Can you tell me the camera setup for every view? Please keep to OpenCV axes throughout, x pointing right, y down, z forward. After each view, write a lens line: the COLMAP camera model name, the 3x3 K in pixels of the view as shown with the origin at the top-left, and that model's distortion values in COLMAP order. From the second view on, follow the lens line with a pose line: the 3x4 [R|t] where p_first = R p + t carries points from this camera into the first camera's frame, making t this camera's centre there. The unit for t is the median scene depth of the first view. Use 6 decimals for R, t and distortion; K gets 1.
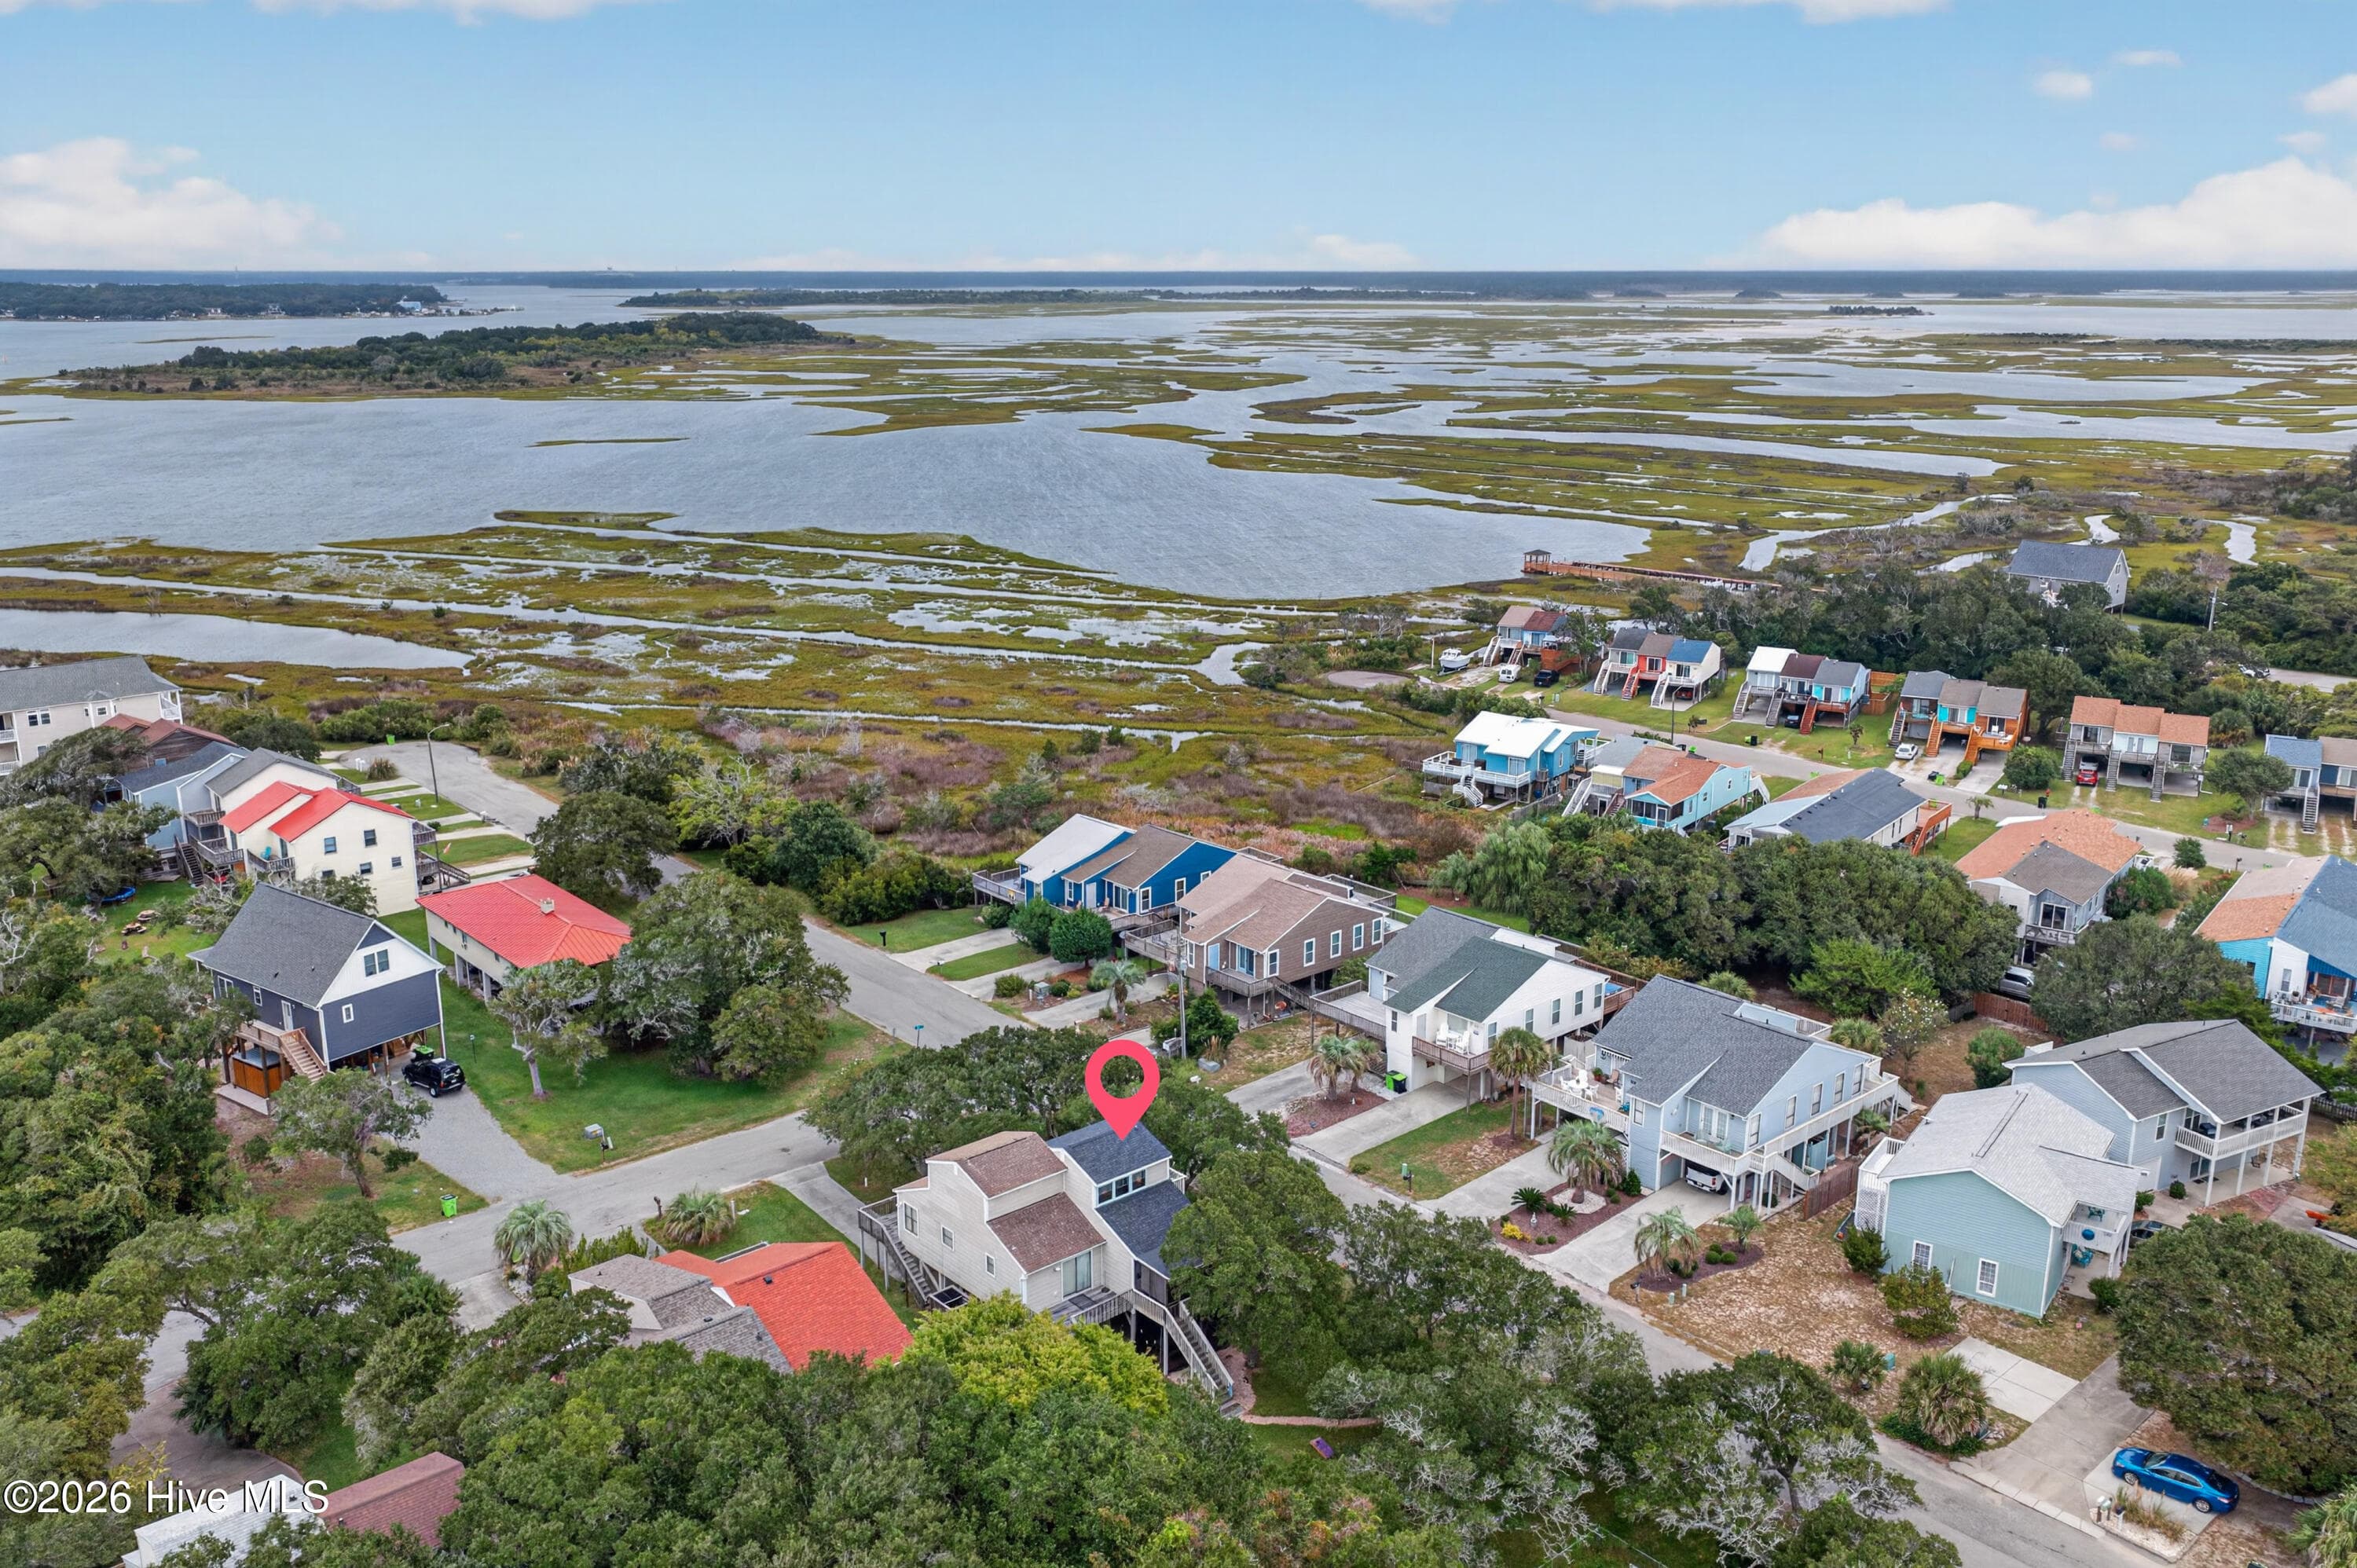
lens RADIAL K [[1810.5, 0, 1178.5], [0, 1810.5, 784.0], [0, 0, 1]] dist [0.042395, -0.071920]
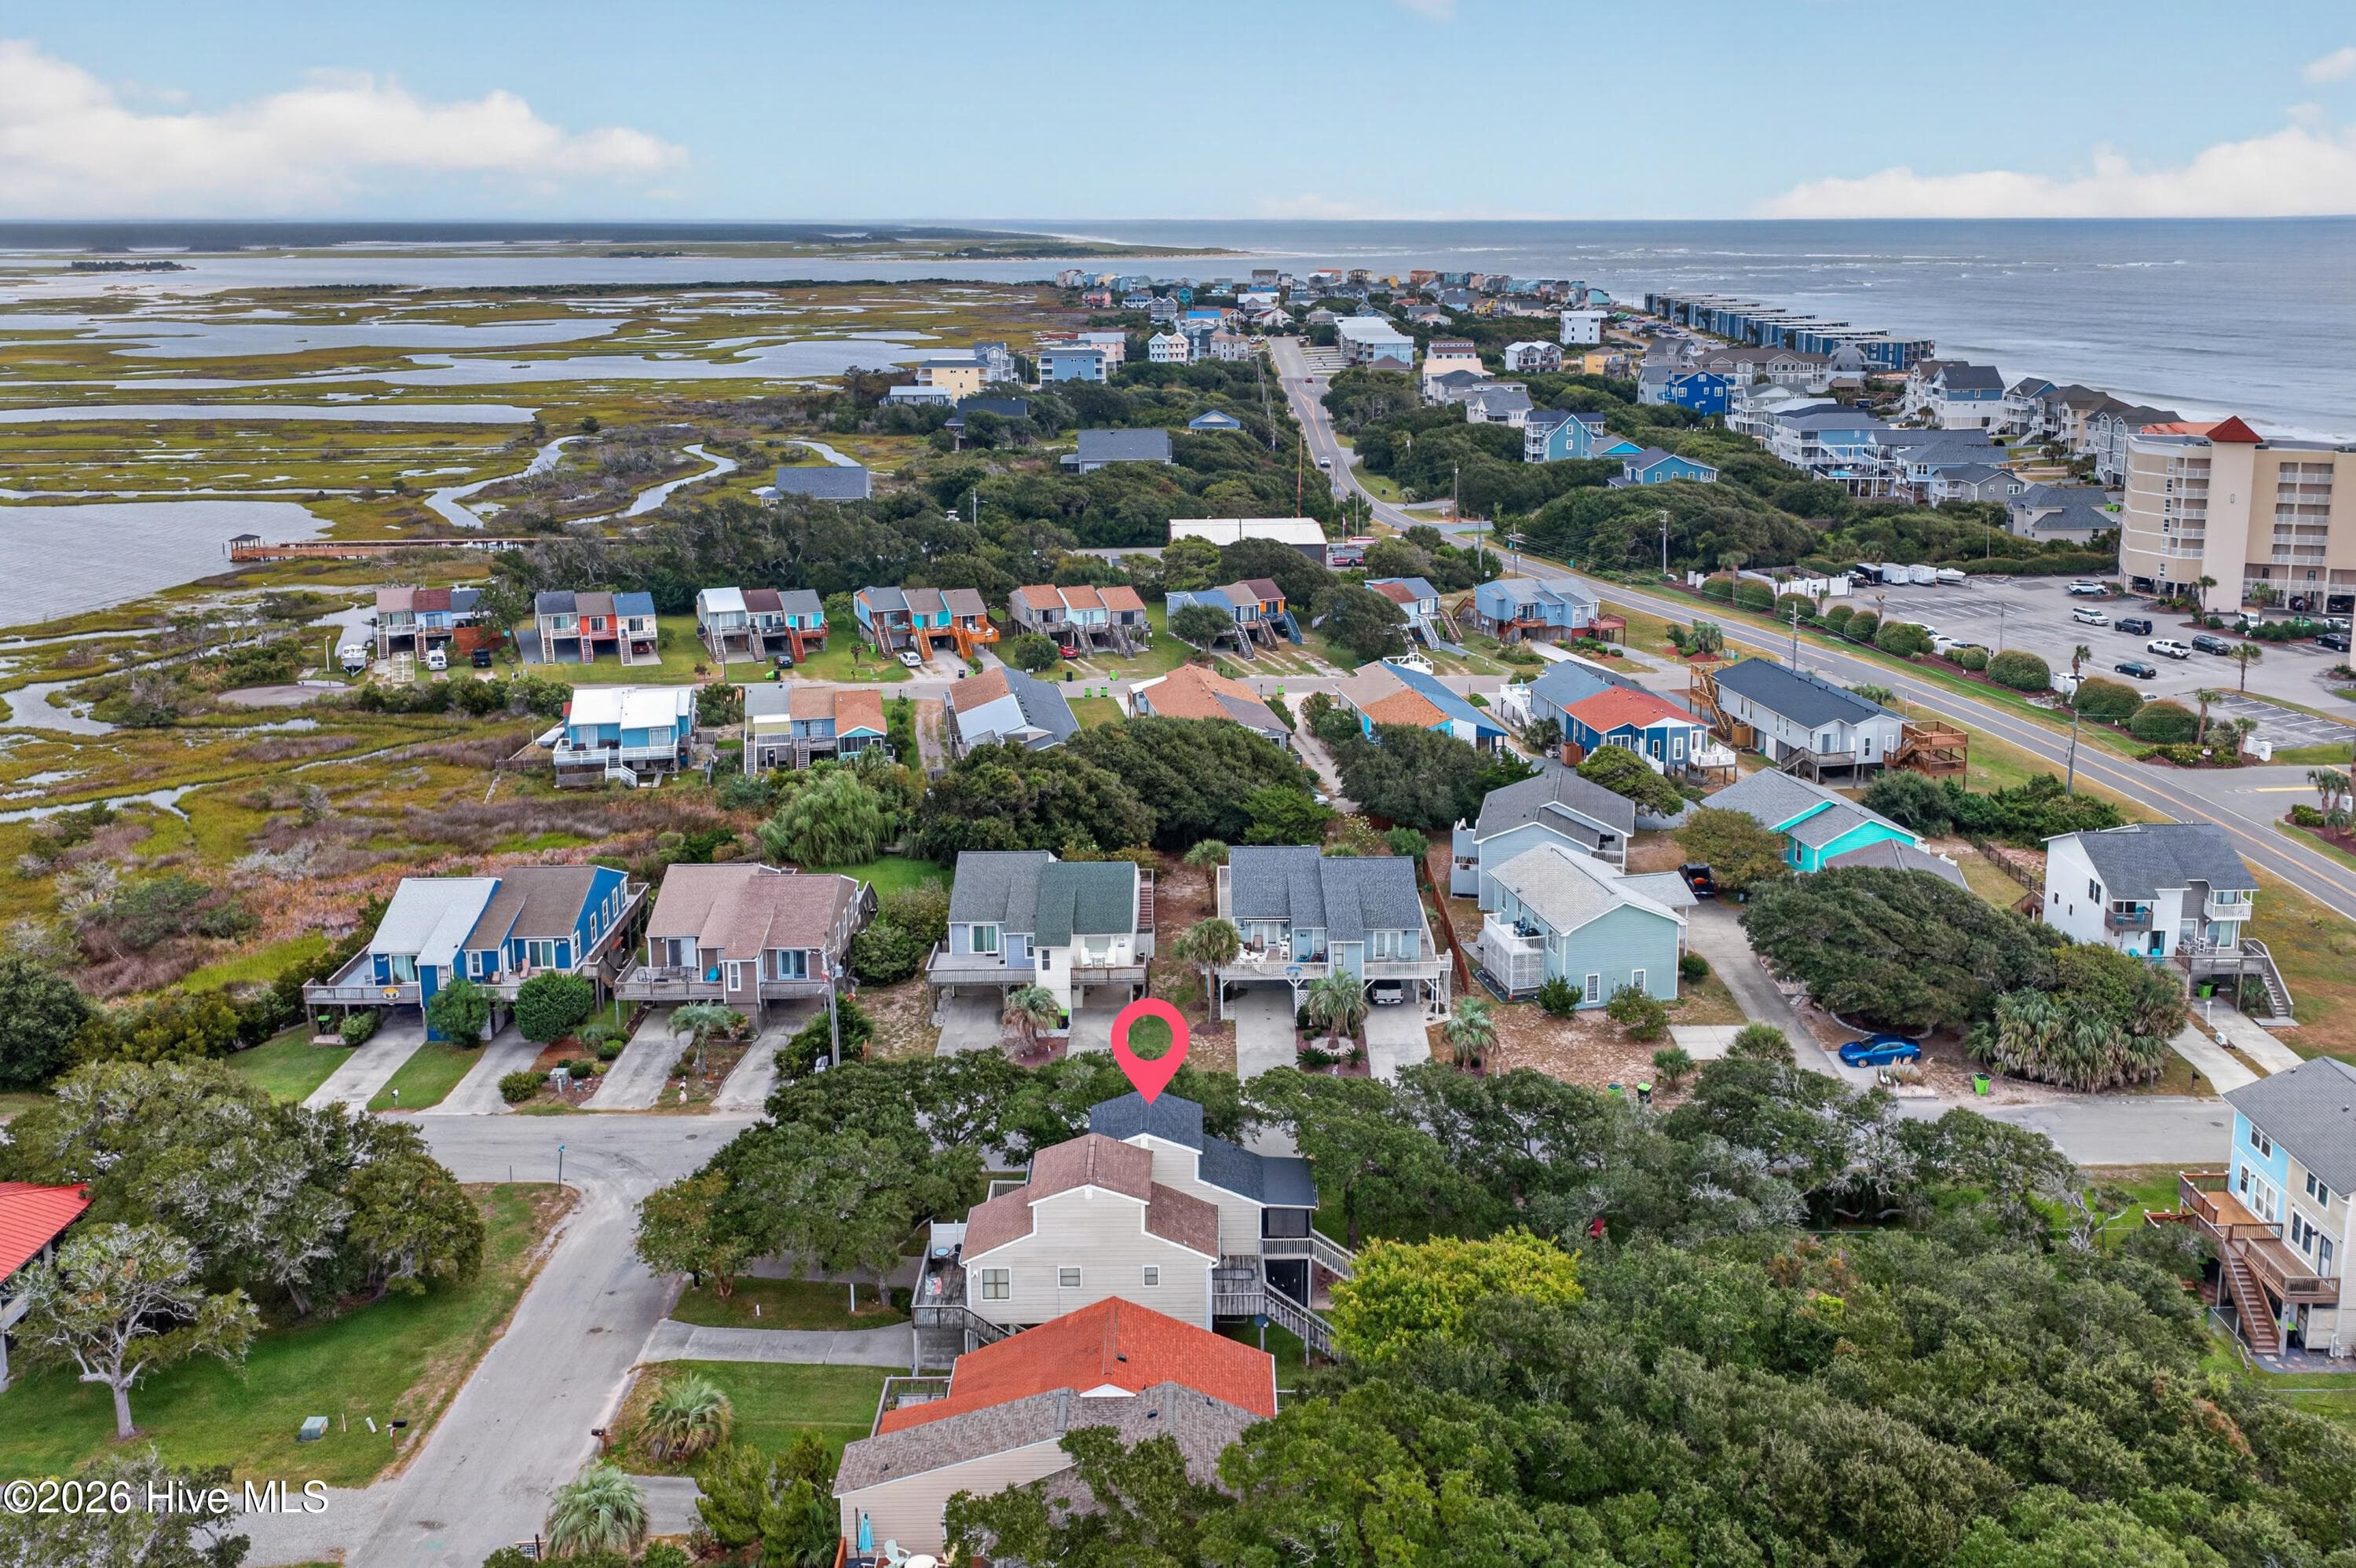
lens RADIAL K [[1828.7, 0, 1178.0], [0, 1828.7, 784.0], [0, 0, 1]] dist [-0.030956, 0.003707]
pose [[0.670594, -0.216560, 0.709510, -0.287020], [0.198069, 0.973987, 0.110080, -0.033930], [-0.714893, 0.066713, 0.696044, 0.127122]]
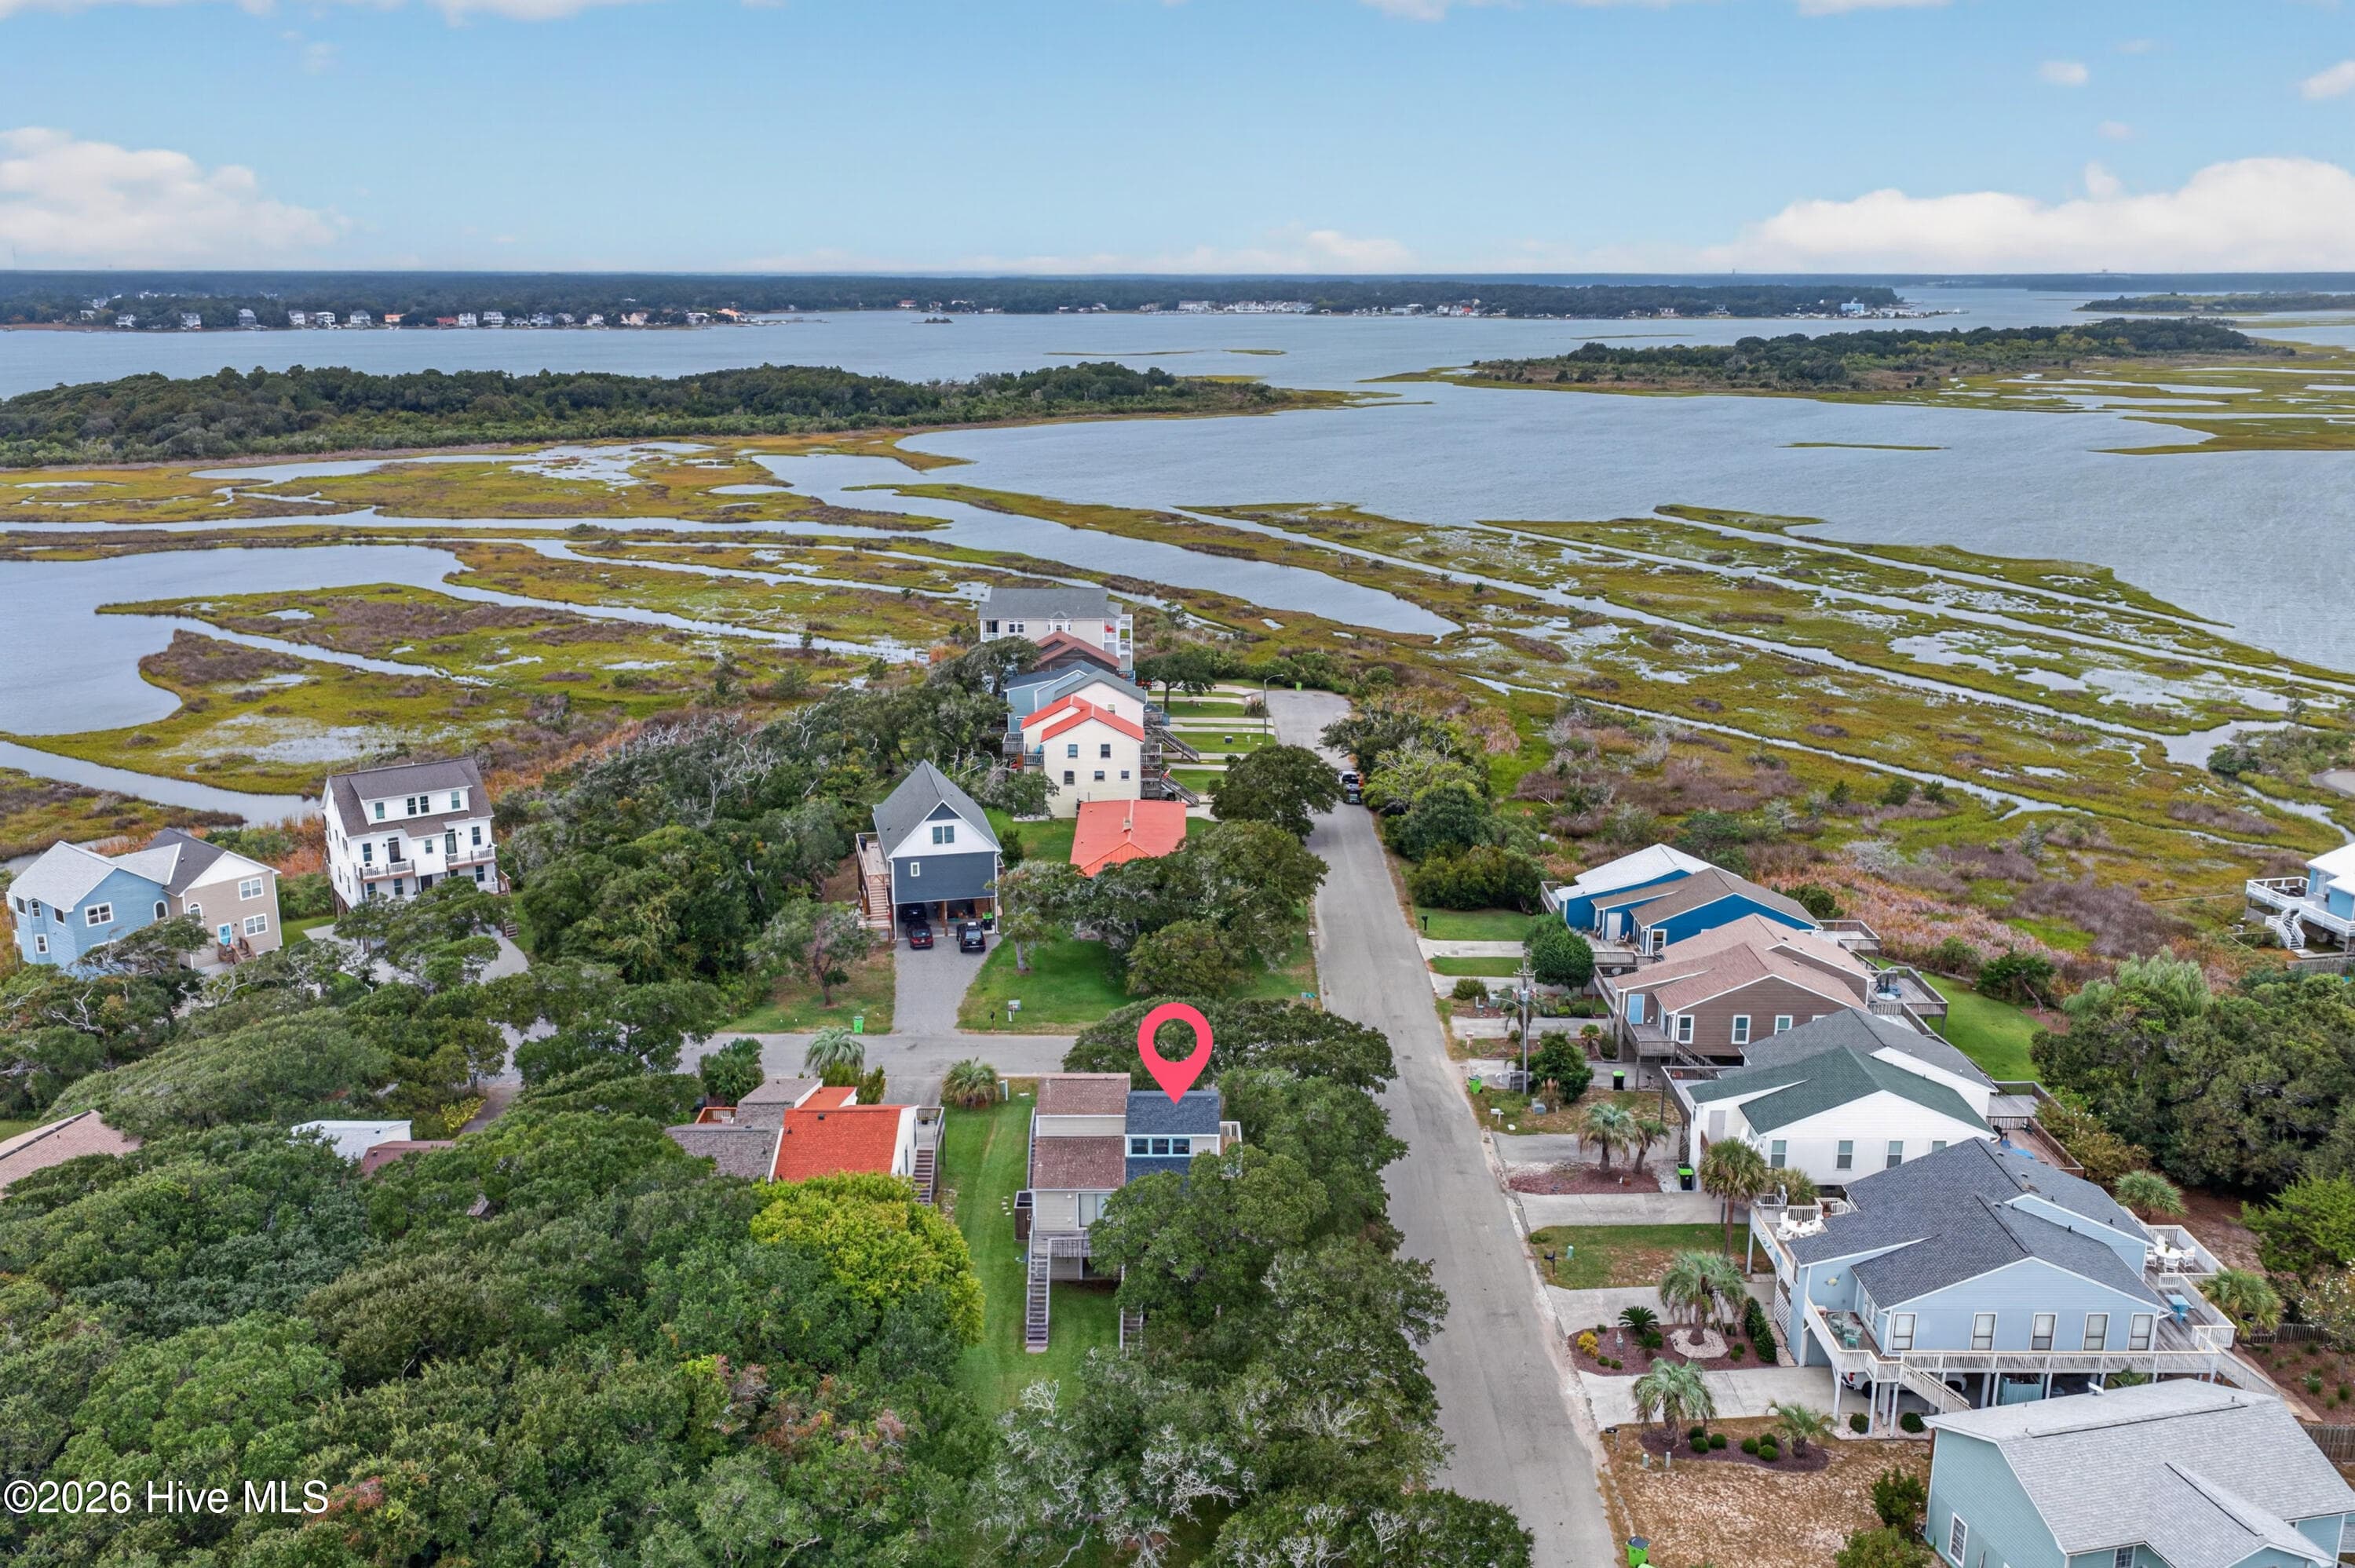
lens RADIAL K [[1827.8, 0, 1177.5], [0, 1827.8, 784.0], [0, 0, 1]] dist [-0.030956, 0.003707]
pose [[0.757274, 0.169517, -0.630714, 0.252104], [-0.169949, 0.983606, 0.060312, -0.021001], [0.630598, 0.061516, 0.773668, 0.071026]]
